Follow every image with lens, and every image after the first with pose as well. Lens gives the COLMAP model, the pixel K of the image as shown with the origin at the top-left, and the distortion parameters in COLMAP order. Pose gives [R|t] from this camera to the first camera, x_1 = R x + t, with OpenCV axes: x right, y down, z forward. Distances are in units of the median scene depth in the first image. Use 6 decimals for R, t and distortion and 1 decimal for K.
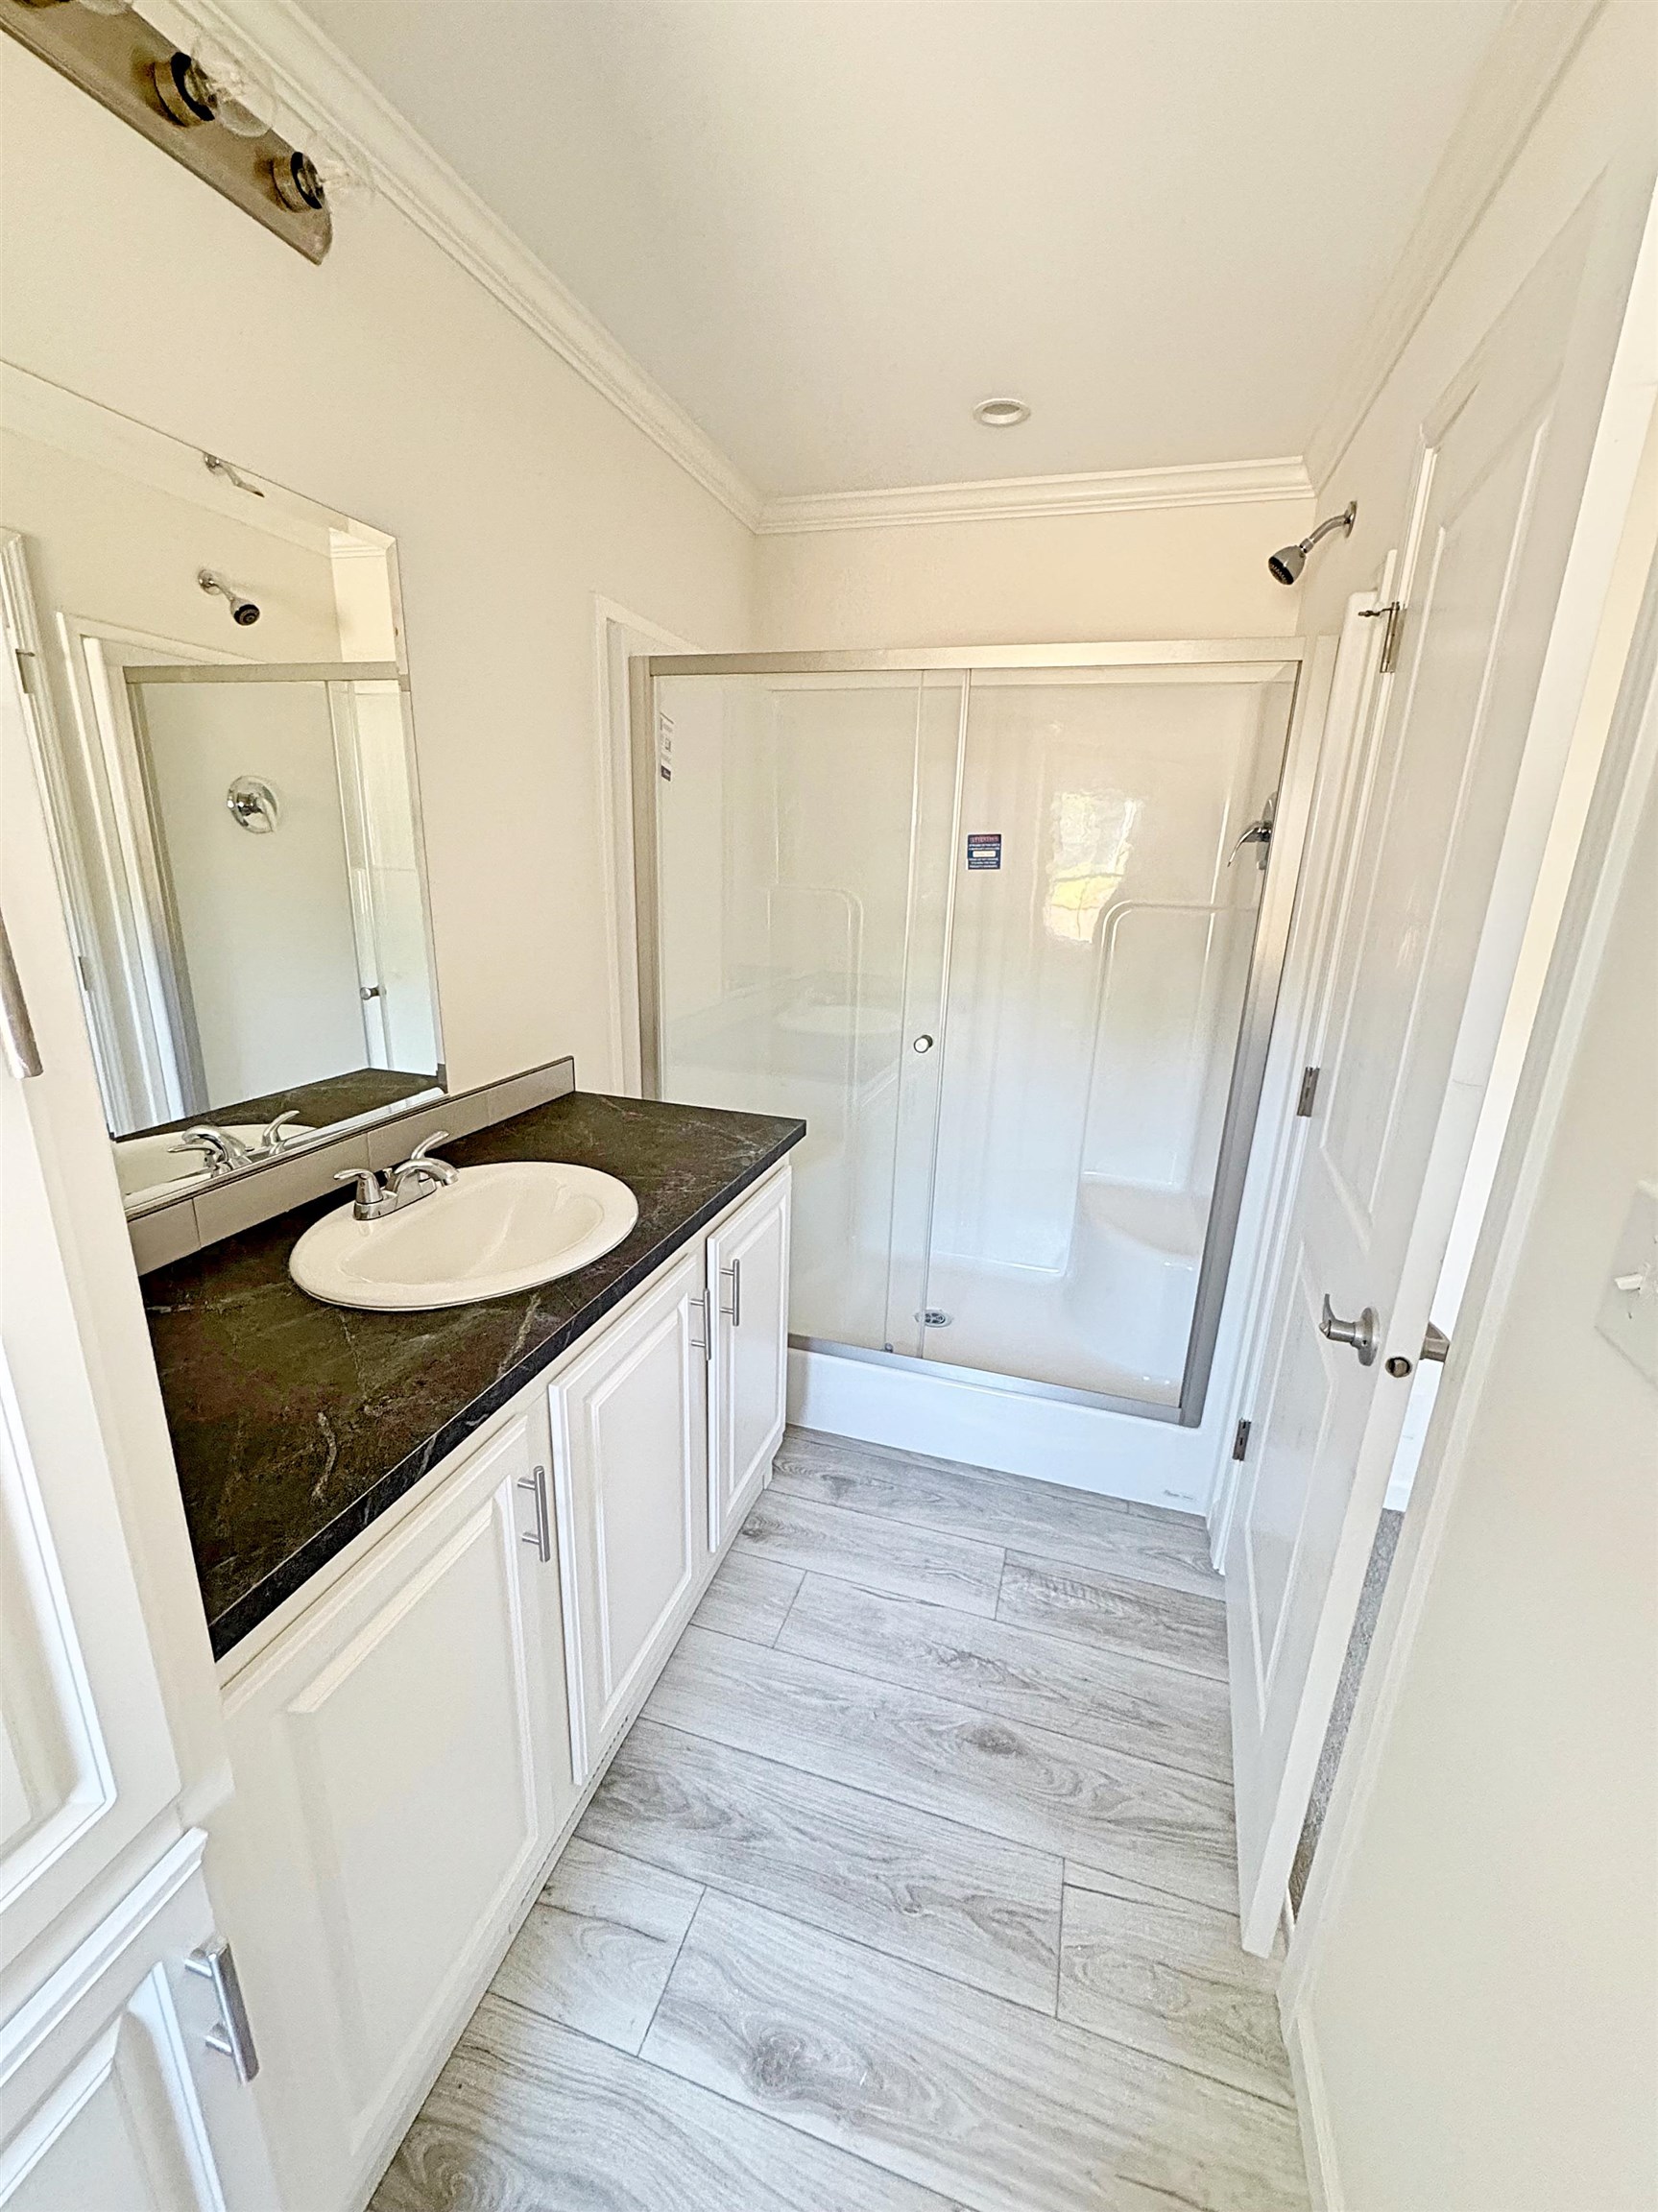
lens RADIAL K [[894.1, 0, 828.0], [0, 894.1, 1111.5], [0, 0, 1]] dist [-0.000255, 0.000121]
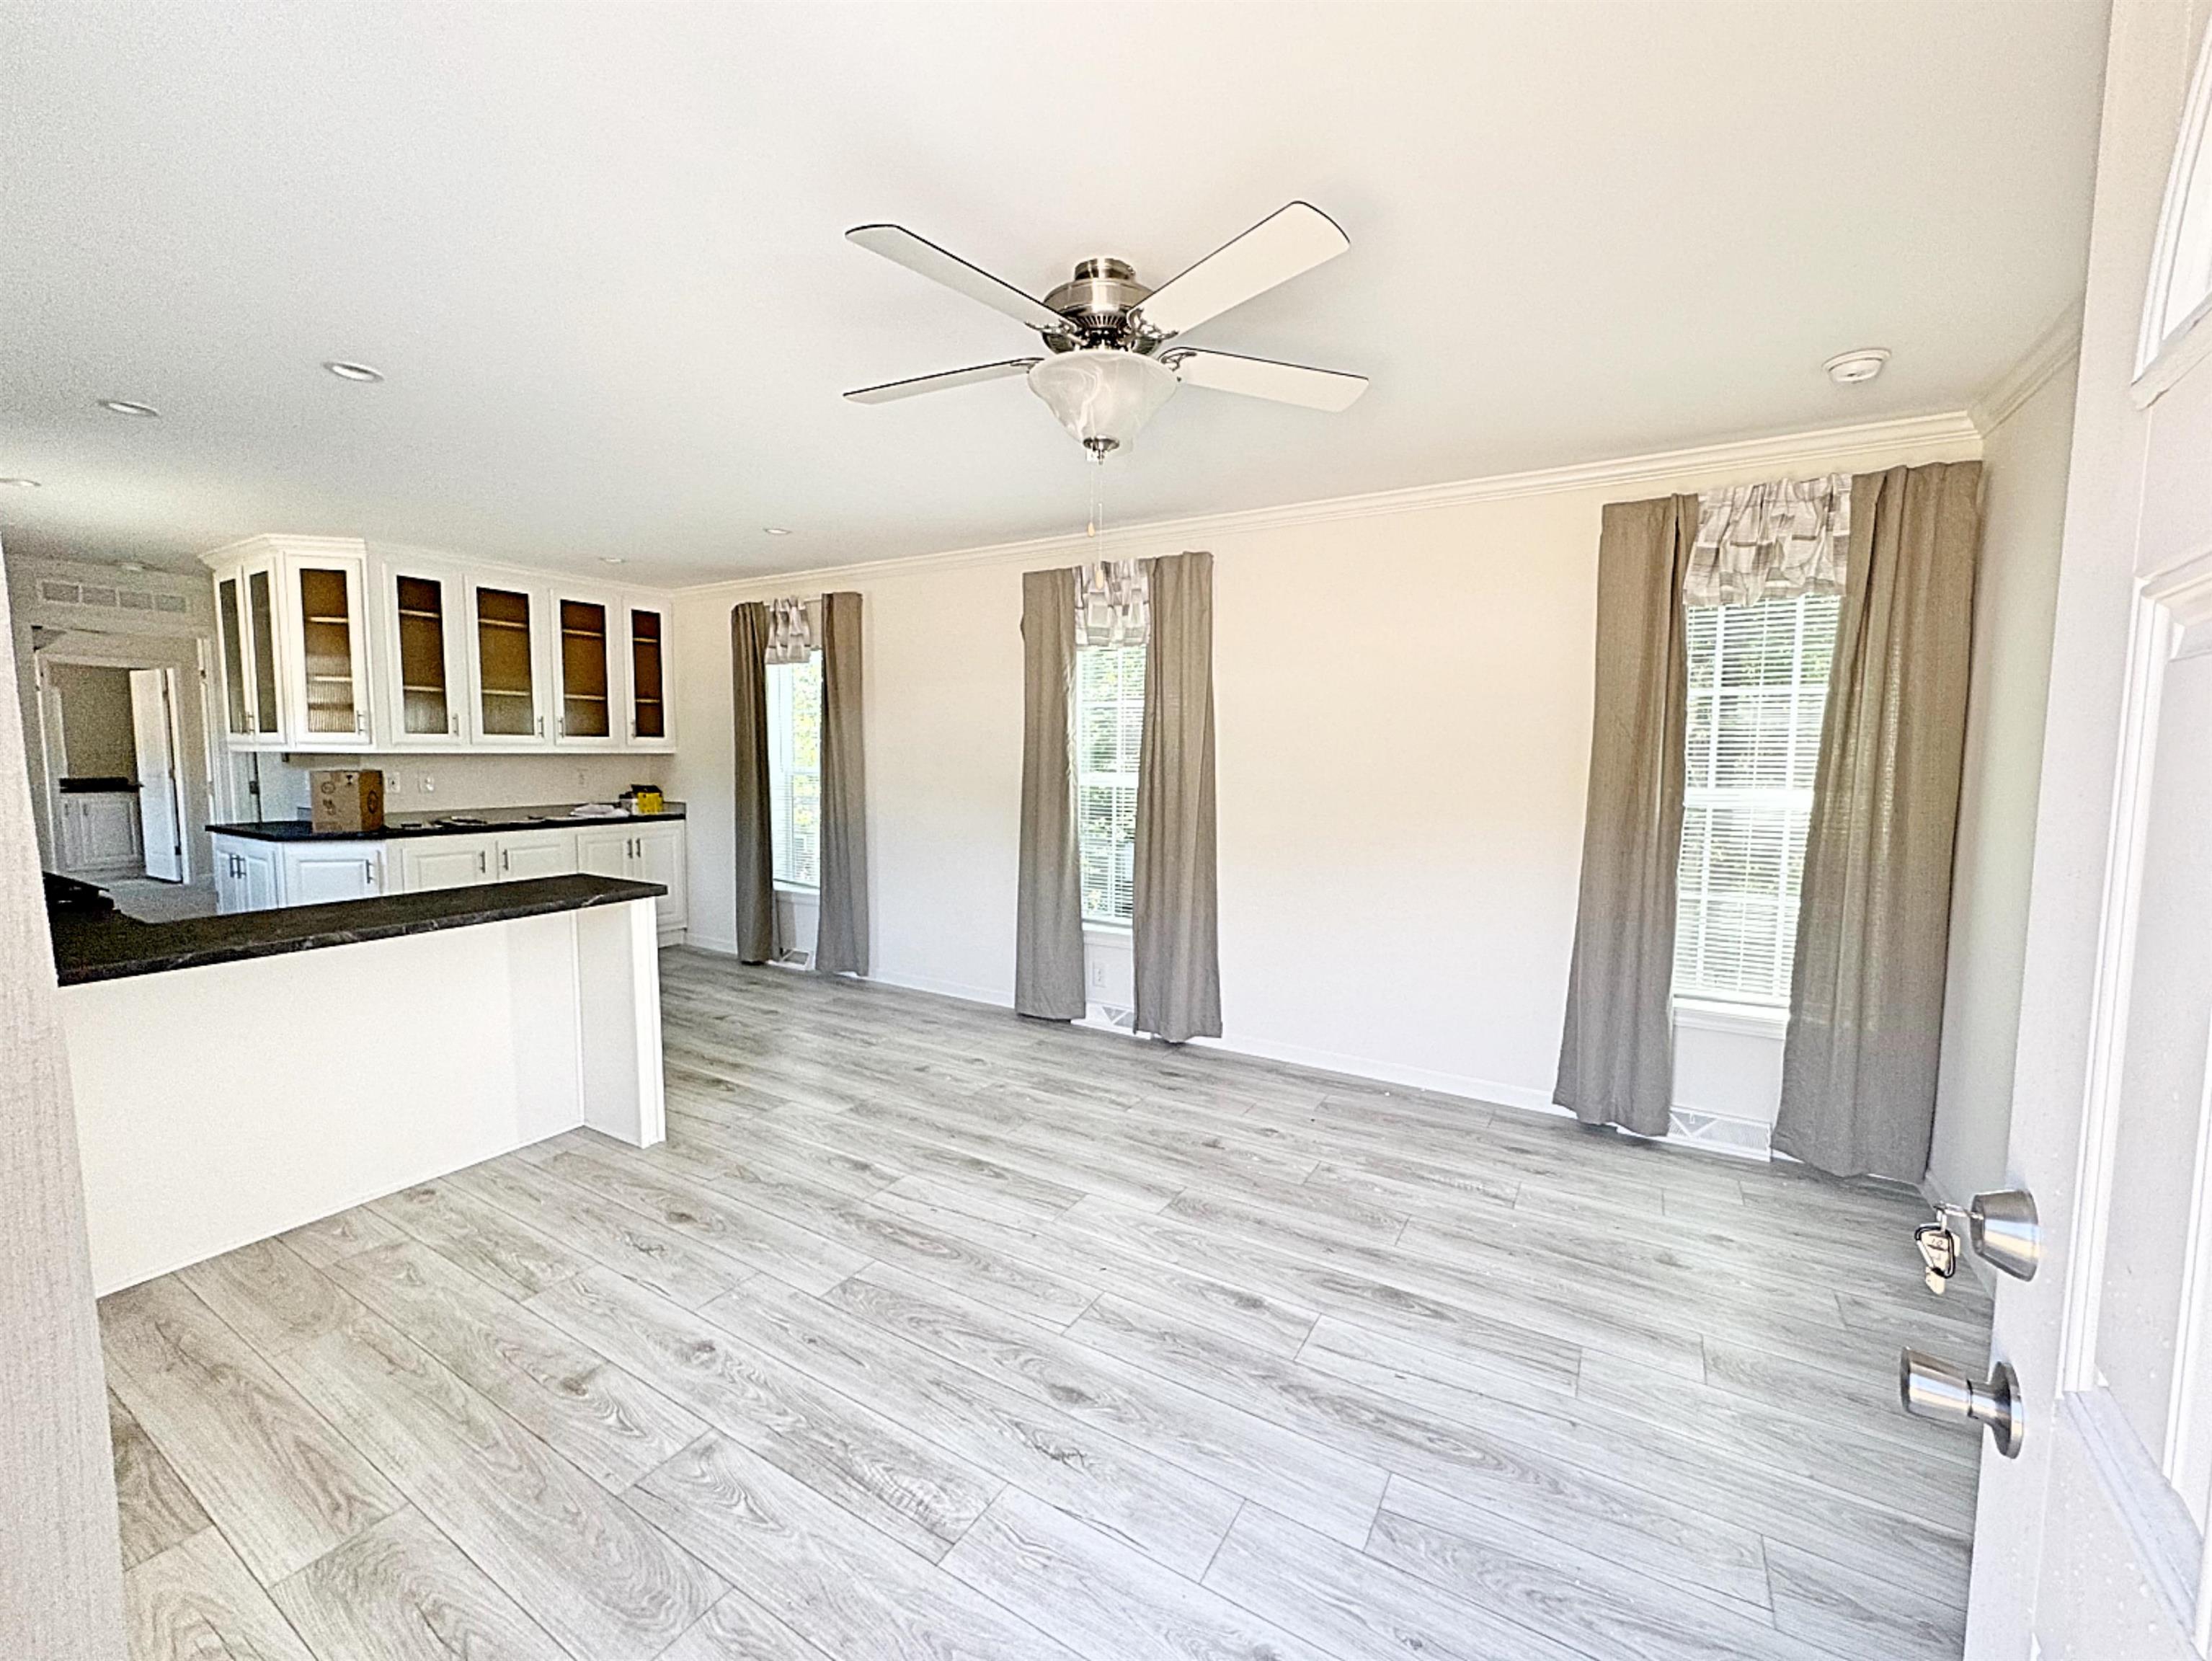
lens RADIAL K [[890.6, 0, 1104.6], [0, 890.6, 832.8], [0, 0, 1]] dist [-0.000446, -0.000150]
pose [[-0.970652, -0.064568, 0.231658, -0.085869], [0.023413, 0.933336, 0.358240, -0.408836], [-0.239345, 0.353151, -0.904433, 1.576268]]
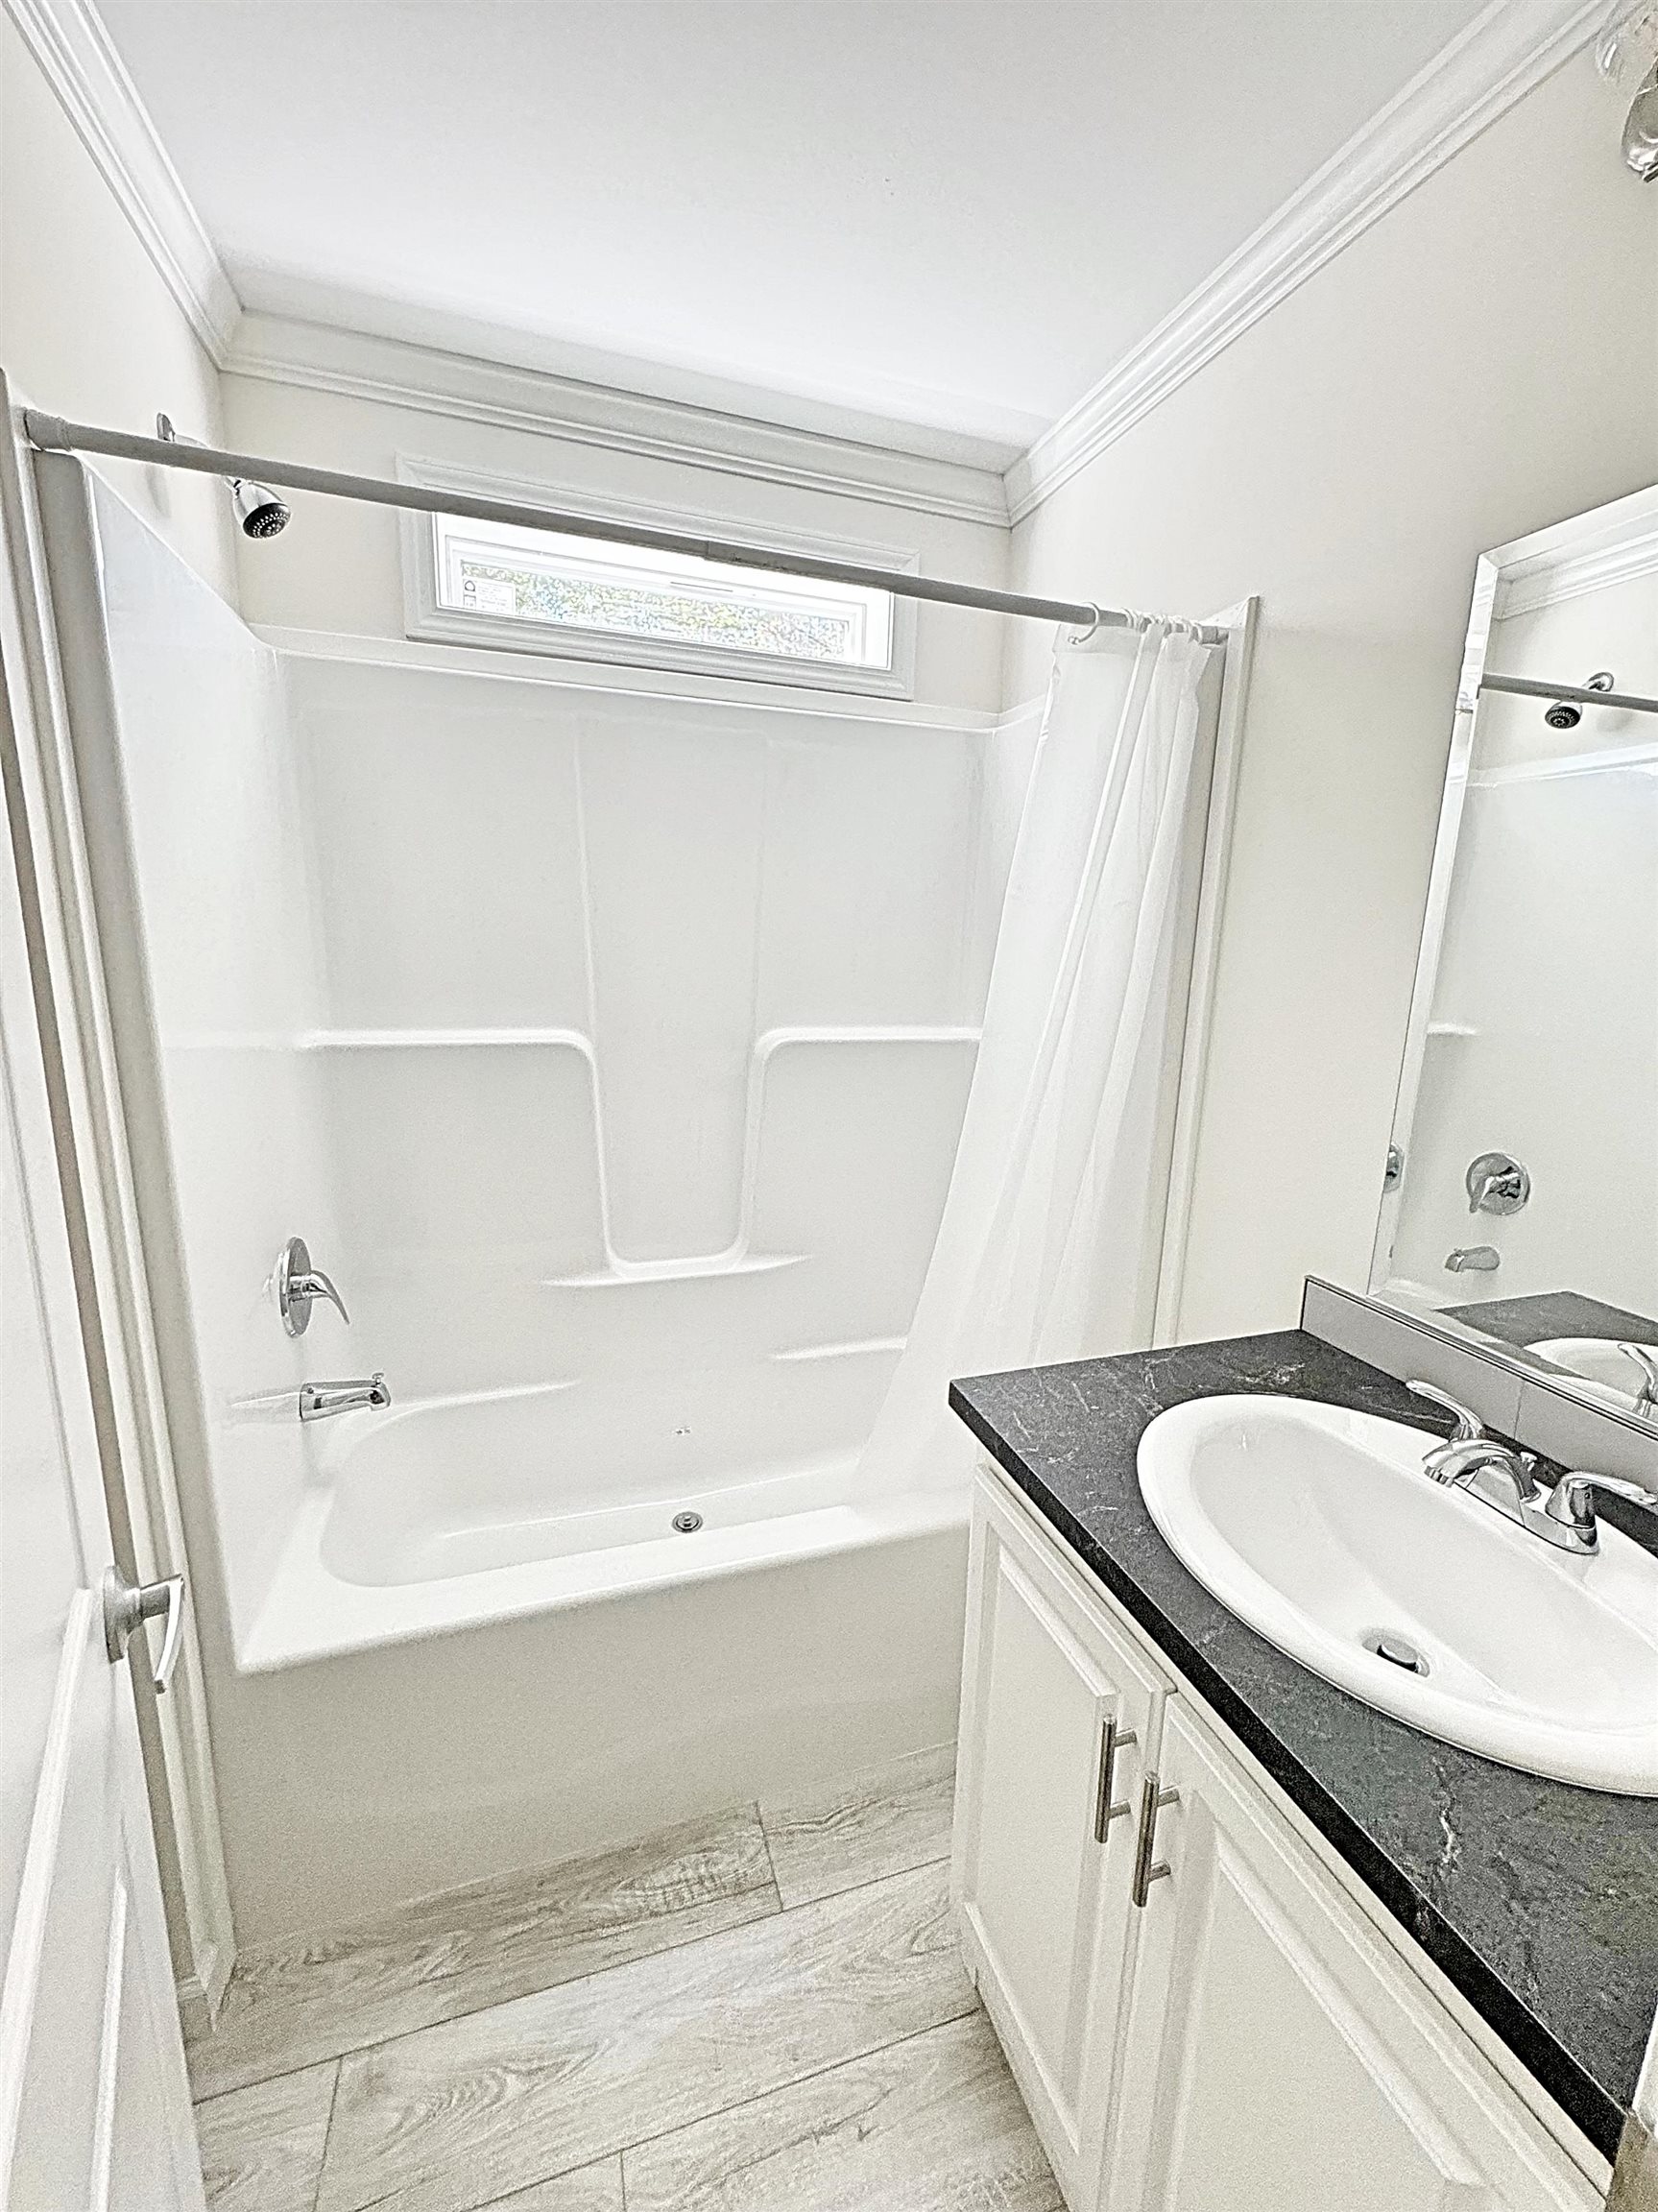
lens RADIAL K [[894.1, 0, 831.2], [0, 894.1, 1108.0], [0, 0, 1]] dist [-0.000255, 0.000121]
pose [[-0.812909, 0.054471, -0.579837, 0.586327], [-0.215103, 0.897137, 0.385844, -0.372100], [0.541211, 0.438381, -0.717574, 1.363200]]
